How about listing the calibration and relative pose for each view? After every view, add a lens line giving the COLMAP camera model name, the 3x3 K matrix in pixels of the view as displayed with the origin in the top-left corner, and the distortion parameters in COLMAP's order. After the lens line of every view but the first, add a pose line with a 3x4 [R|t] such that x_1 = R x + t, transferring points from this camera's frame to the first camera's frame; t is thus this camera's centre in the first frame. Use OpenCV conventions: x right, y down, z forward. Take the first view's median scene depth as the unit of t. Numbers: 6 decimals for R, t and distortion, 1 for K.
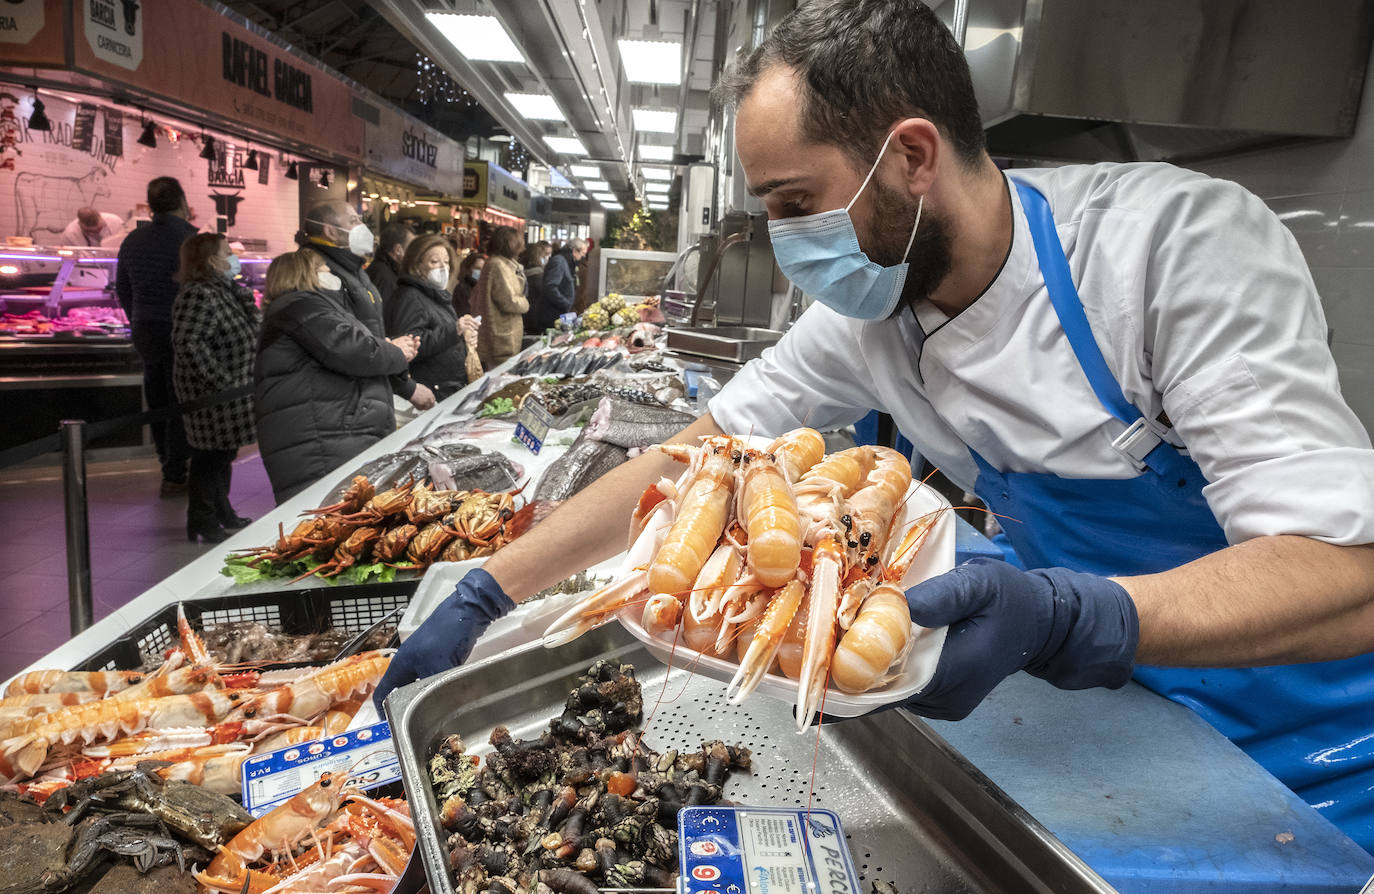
lens RADIAL K [[998.2, 0, 670.7], [0, 998.2, 446.9], [0, 0, 1]] dist [-0.017936, 0.003643]
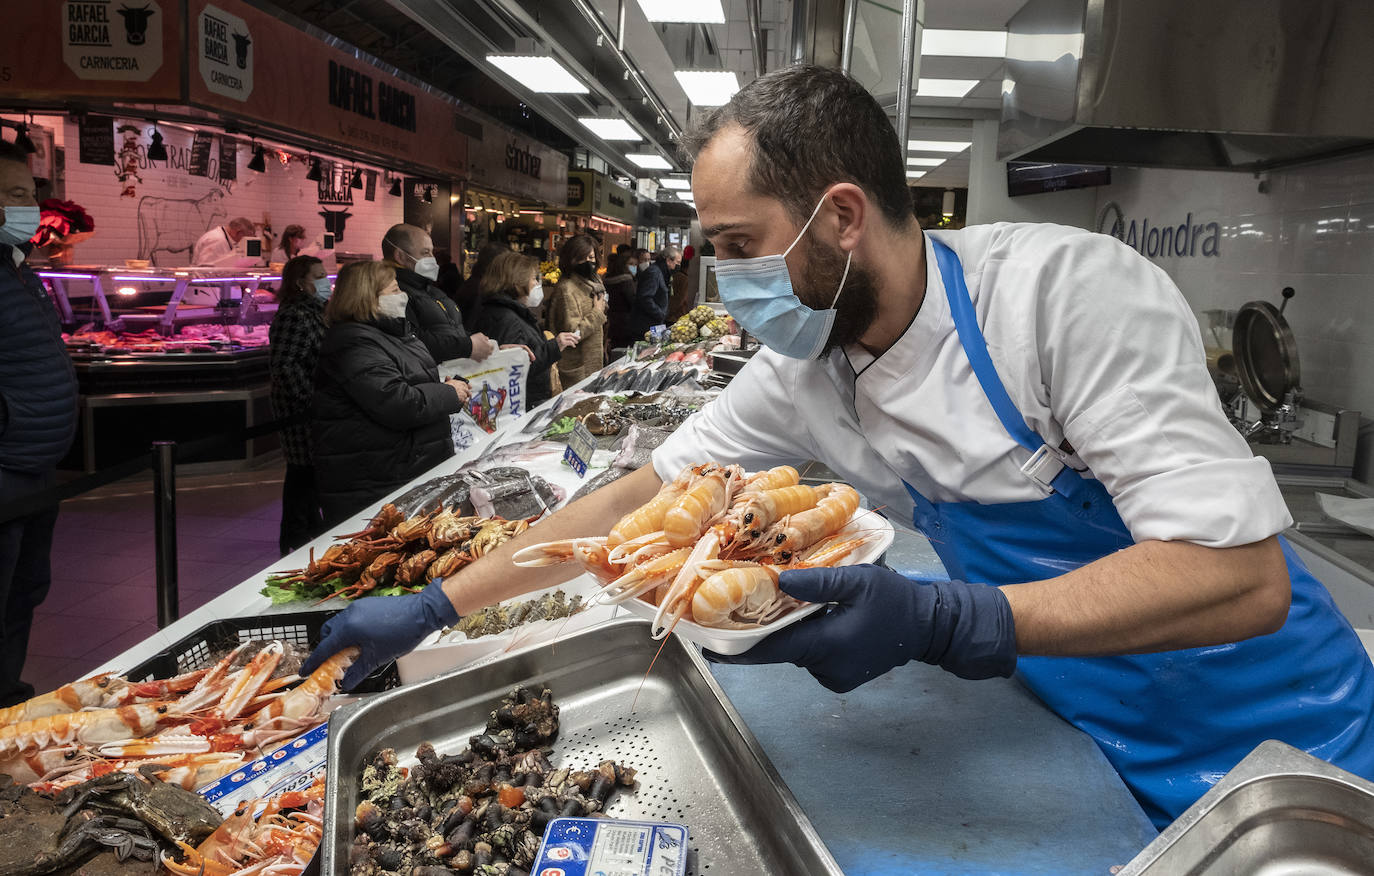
lens RADIAL K [[1034.1, 0, 684.4], [0, 1034.1, 394.0], [0, 0, 1]] dist [-0.015811, -0.002852]
pose [[0.995045, -0.006577, -0.099212, 0.032828], [0.000751, 0.998279, -0.058640, -0.006562], [0.099427, 0.058274, 0.993337, -0.022685]]
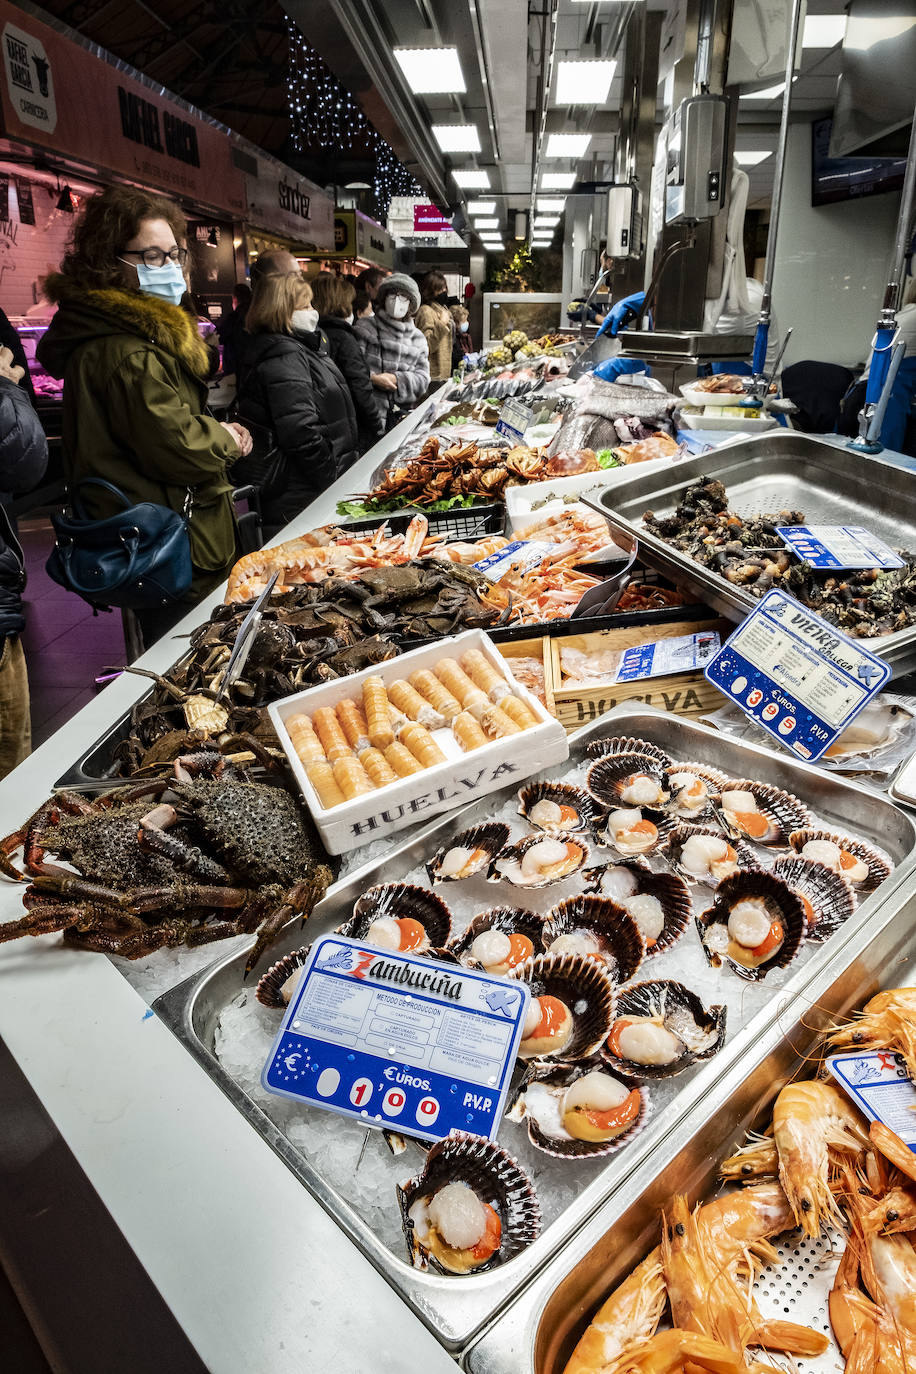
lens RADIAL K [[980.8, 0, 455.0], [0, 980.8, 705.4], [0, 0, 1]] dist [-0.022492, 0.010888]
pose [[0.995606, -0.026502, -0.089814, -0.048213], [0.043537, 0.980154, 0.193399, 0.036217], [0.082906, -0.196460, 0.977001, -0.097305]]
